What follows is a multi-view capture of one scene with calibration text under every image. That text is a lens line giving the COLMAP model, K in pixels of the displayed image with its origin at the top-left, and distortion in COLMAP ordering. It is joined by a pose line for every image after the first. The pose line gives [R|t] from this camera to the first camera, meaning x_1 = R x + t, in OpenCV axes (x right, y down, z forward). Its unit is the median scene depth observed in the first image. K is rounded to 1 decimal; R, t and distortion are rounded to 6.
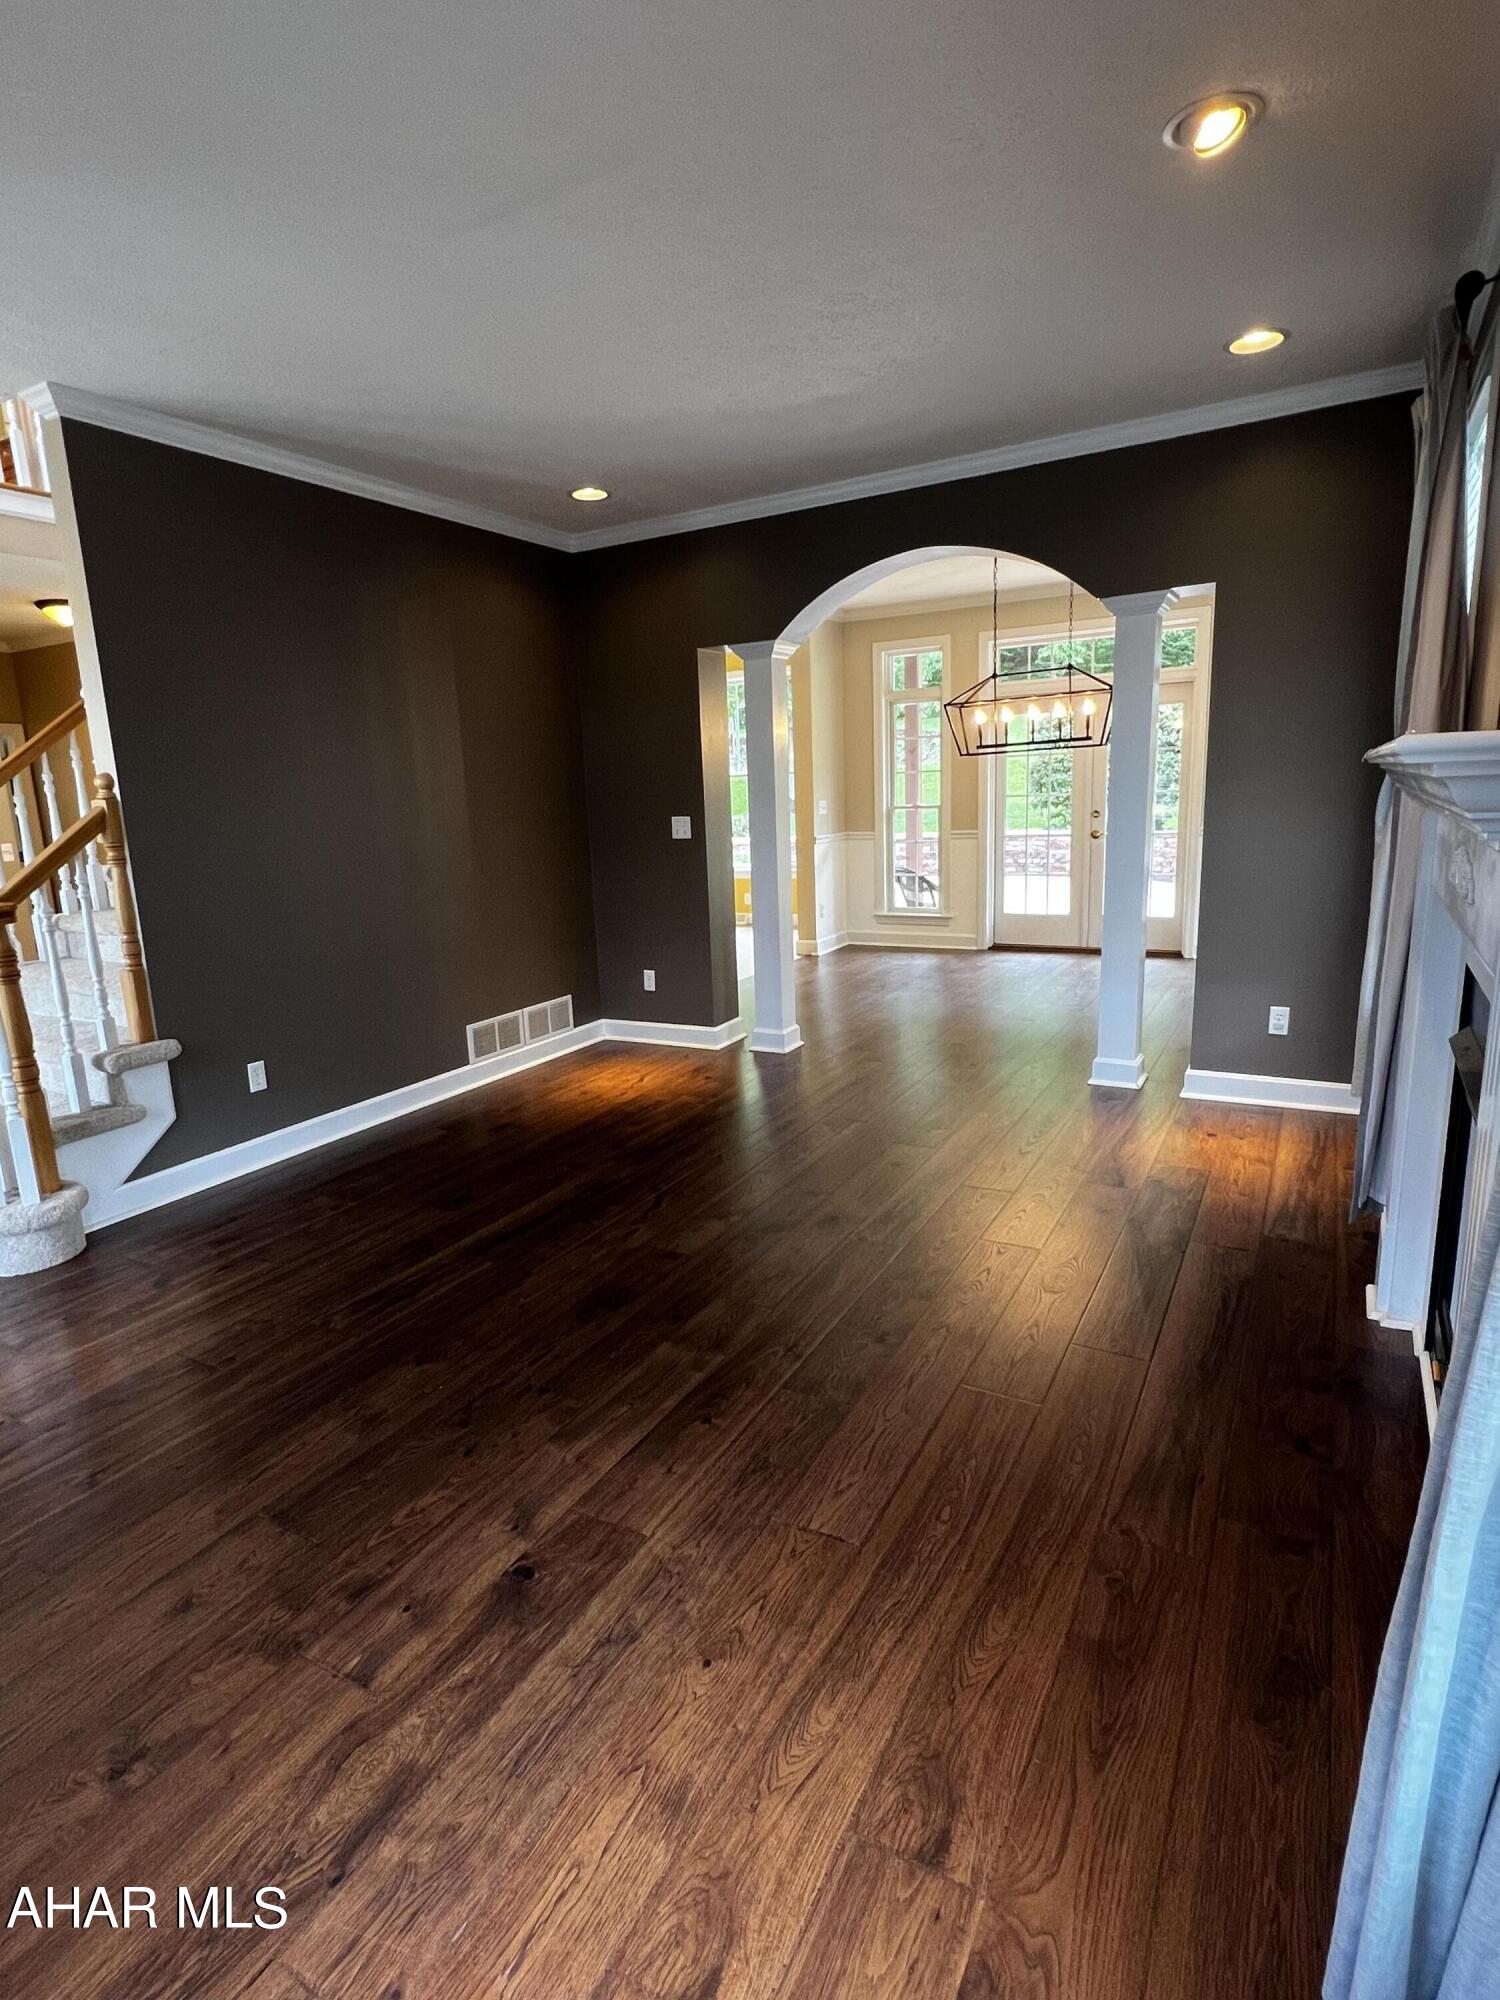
lens RADIAL K [[1031.7, 0, 740.4], [0, 1031.7, 1009.6], [0, 0, 1]] dist [-0.001853, 0.002497]
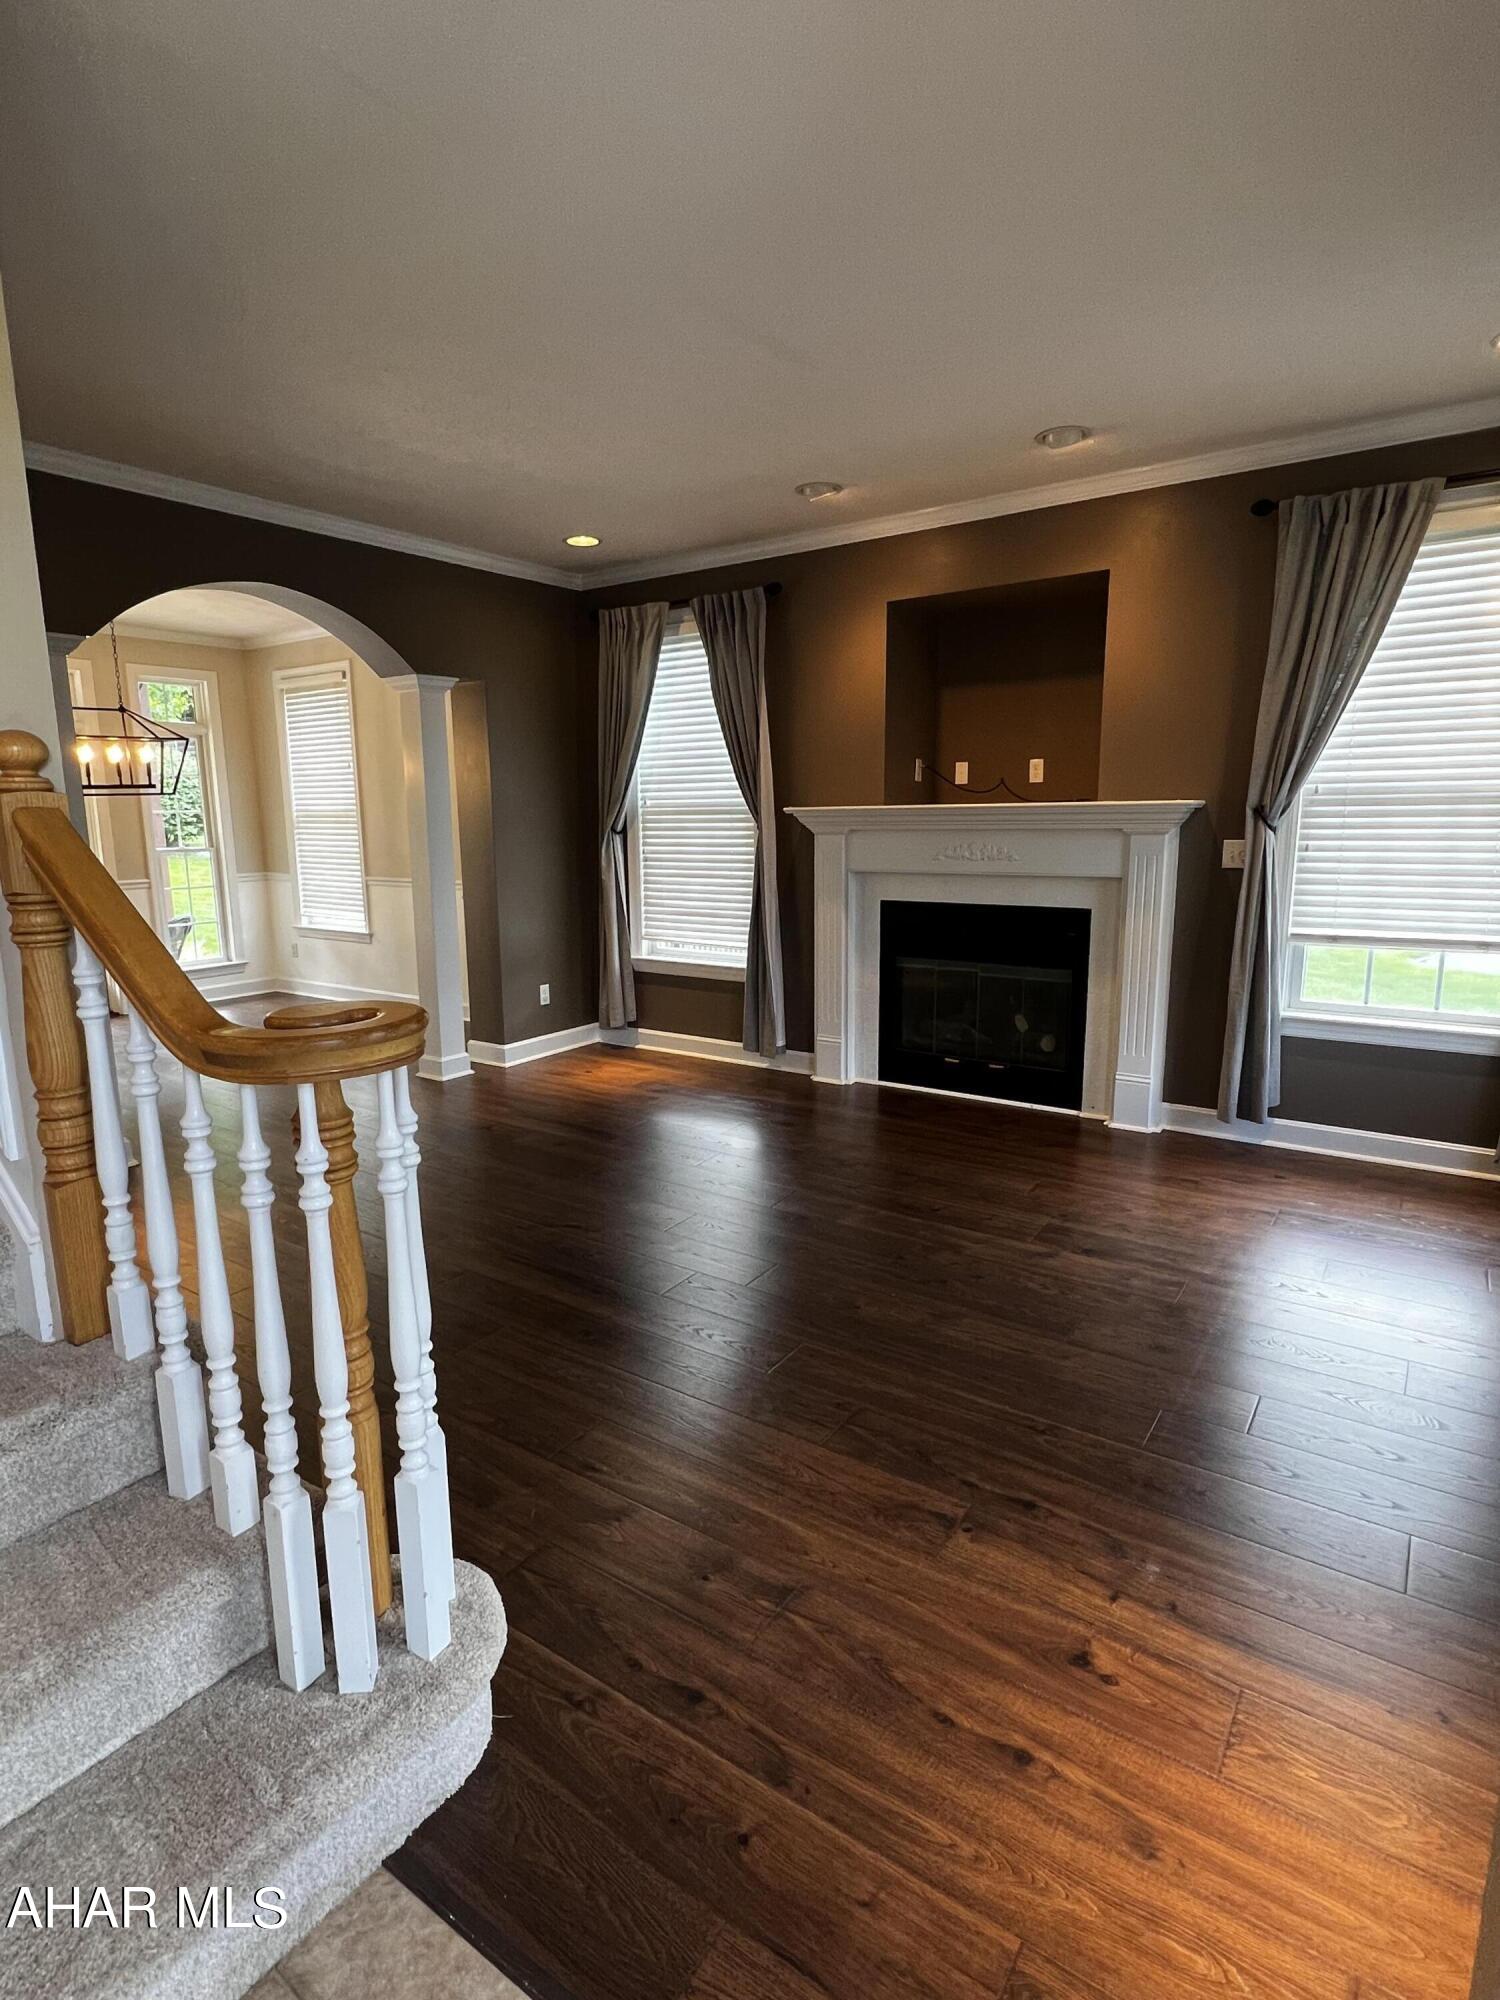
lens RADIAL K [[1031.7, 0, 740.4], [0, 1031.7, 1009.6], [0, 0, 1]] dist [-0.001853, 0.002497]
pose [[0.091318, -0.145764, 0.985096, -1.476212], [0.219916, 0.967757, 0.122812, -0.145688], [-0.971235, 0.205423, 0.120430, 0.981637]]
